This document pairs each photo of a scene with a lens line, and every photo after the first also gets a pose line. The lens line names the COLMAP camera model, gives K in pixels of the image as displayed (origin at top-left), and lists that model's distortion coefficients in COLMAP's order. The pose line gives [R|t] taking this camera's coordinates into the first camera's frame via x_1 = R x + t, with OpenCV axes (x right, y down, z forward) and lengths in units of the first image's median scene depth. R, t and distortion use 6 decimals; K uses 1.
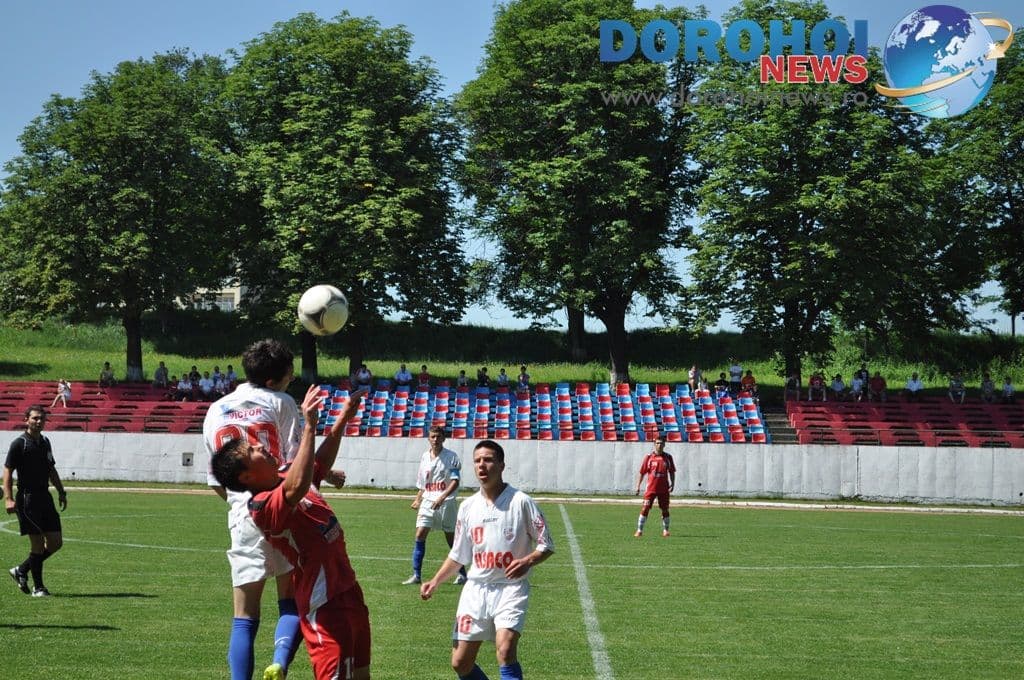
lens RADIAL K [[2326.6, 0, 507.6], [0, 2326.6, 265.0], [0, 0, 1]] dist [-0.022422, 0.000000]
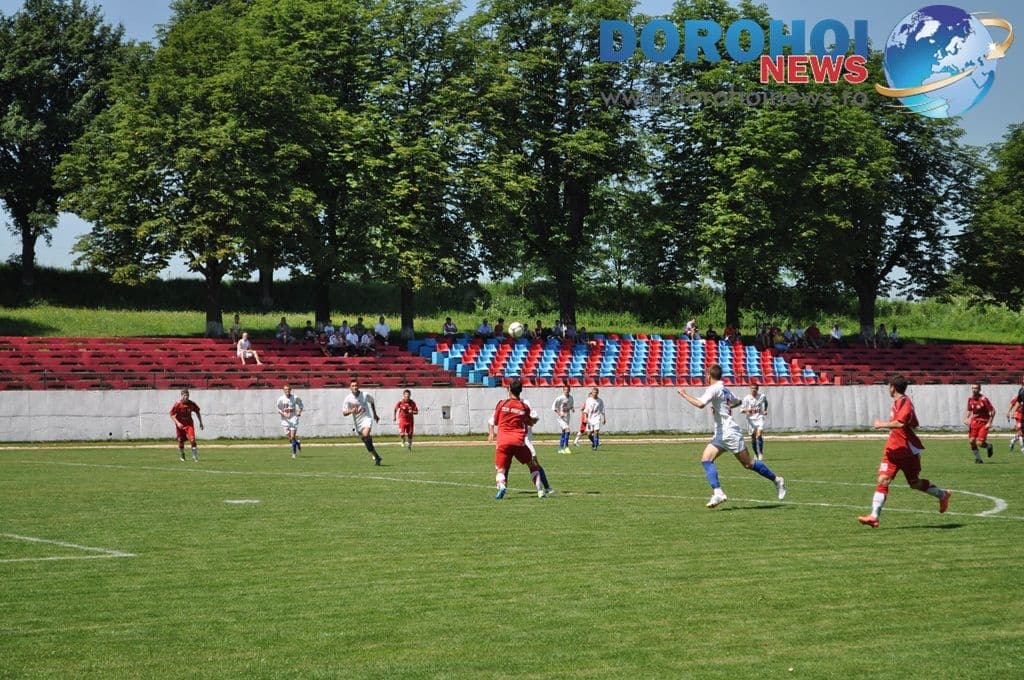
lens RADIAL K [[2528.4, 0, 497.1], [0, 2528.4, 323.6], [0, 0, 1]] dist [0.058673, 0.000000]
pose [[0.812847, -0.008360, 0.582418, -0.777146], [-0.022832, 0.998671, 0.046201, -0.008852], [-0.582030, -0.050852, 0.811576, 0.071240]]
